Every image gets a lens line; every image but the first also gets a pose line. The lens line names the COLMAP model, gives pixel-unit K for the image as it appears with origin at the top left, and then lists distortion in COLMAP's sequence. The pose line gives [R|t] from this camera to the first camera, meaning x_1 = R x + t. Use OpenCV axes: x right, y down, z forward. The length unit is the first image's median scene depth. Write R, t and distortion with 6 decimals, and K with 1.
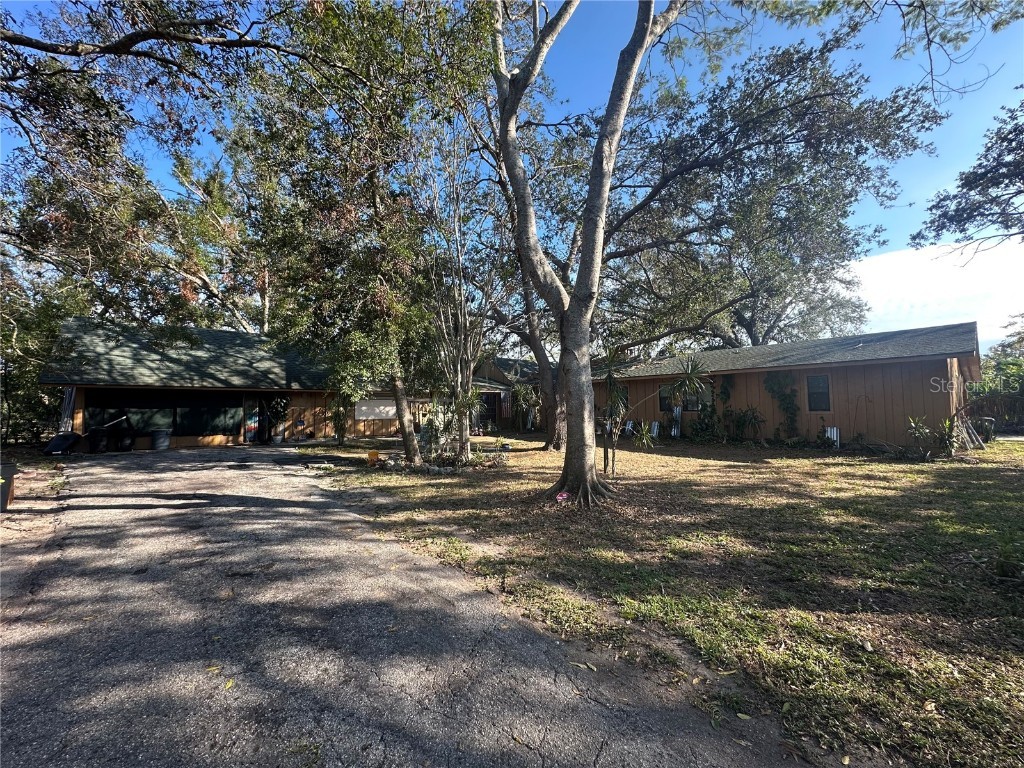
lens RADIAL K [[408.1, 0, 512.7], [0, 408.1, 382.5], [0, 0, 1]] dist [-0.006128, 0.000644]
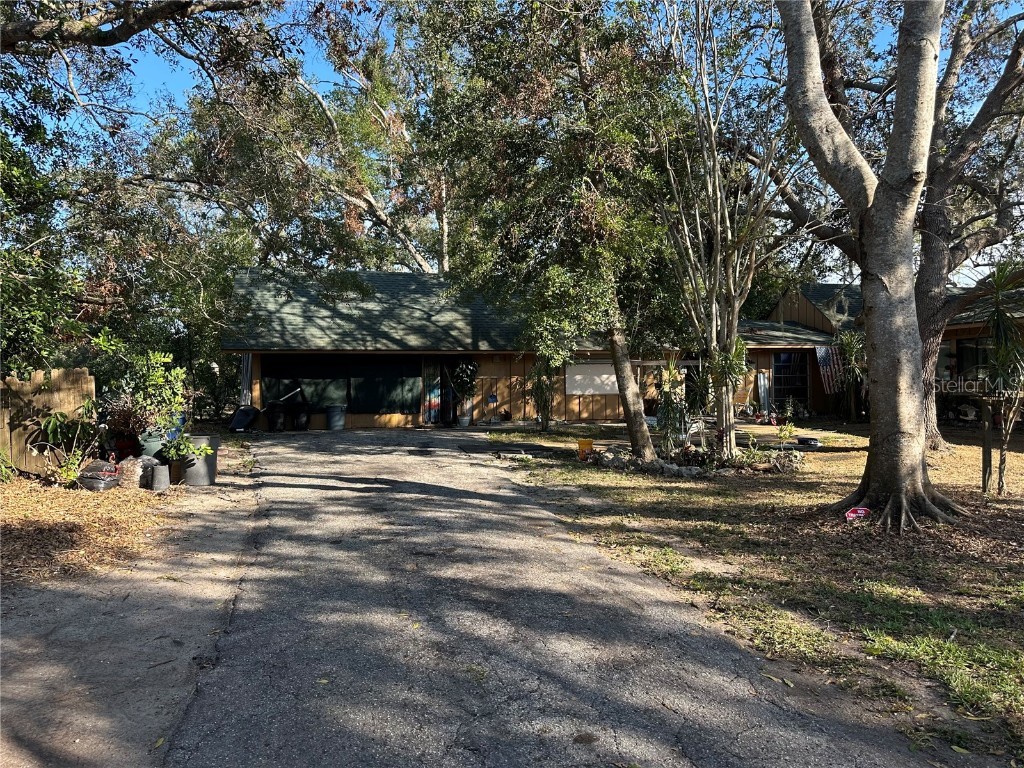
lens RADIAL K [[719.3, 0, 513.9], [0, 719.3, 380.9], [0, 0, 1]] dist [0.055883, -0.069134]
pose [[0.896596, -0.002531, -0.442842, 0.078325], [0.031283, 0.997848, 0.057634, -0.001122], [0.441743, -0.065528, 0.894745, -0.113841]]
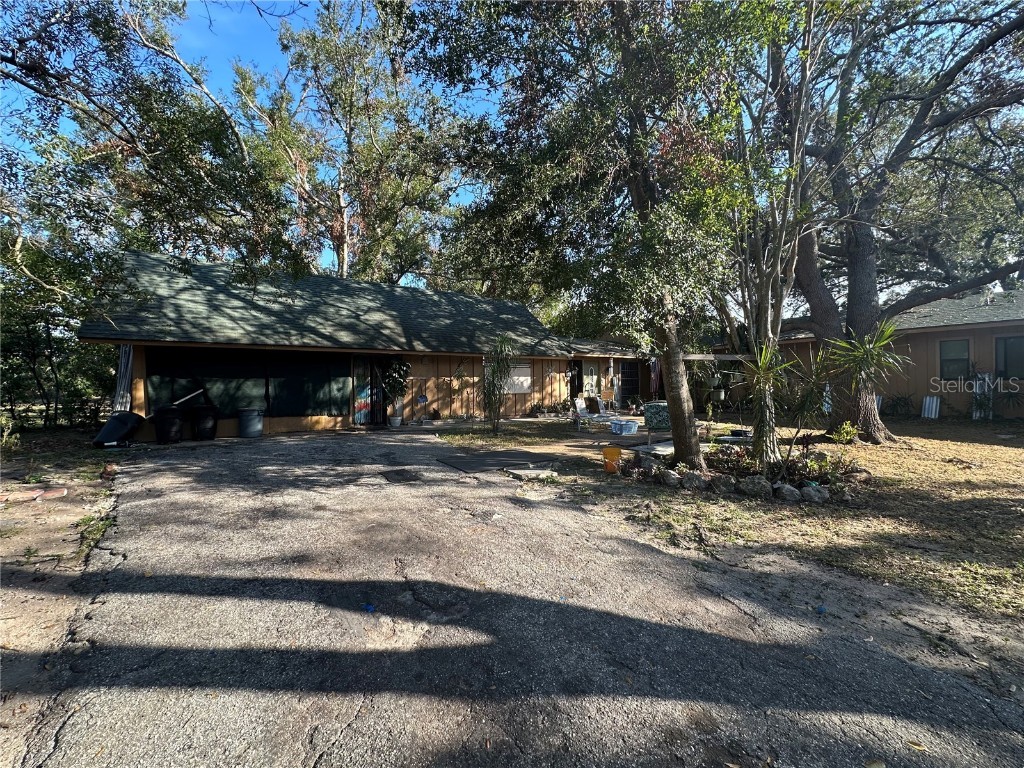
lens RADIAL K [[408.1, 0, 507.4], [0, 408.1, 381.8], [0, 0, 1]] dist [-0.006128, 0.000644]
pose [[0.994685, -0.001073, -0.102955, -0.406724], [0.007694, 0.997924, 0.063938, 0.035420], [0.102673, -0.064390, 0.992629, 0.407825]]
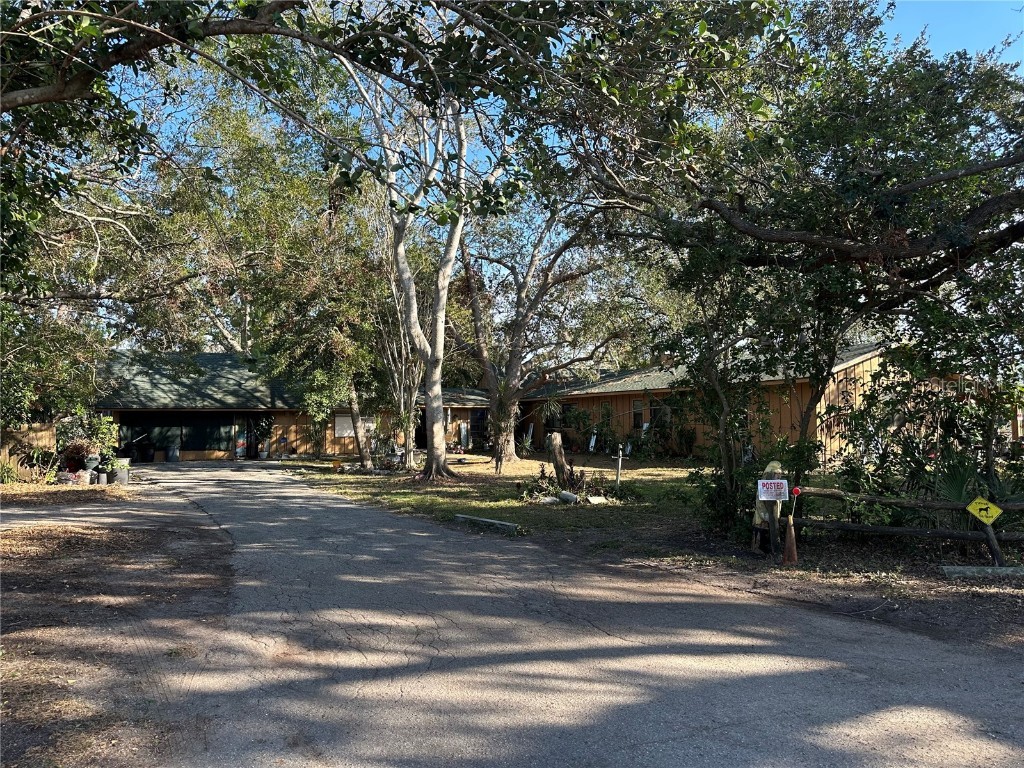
lens RADIAL K [[719.3, 0, 503.1], [0, 719.3, 383.8], [0, 0, 1]] dist [0.055883, -0.069134]
pose [[0.980499, -0.007592, -0.196377, 0.552442], [0.010300, 0.999865, 0.012771, -0.082449], [0.196253, -0.014545, 0.980445, -0.985610]]
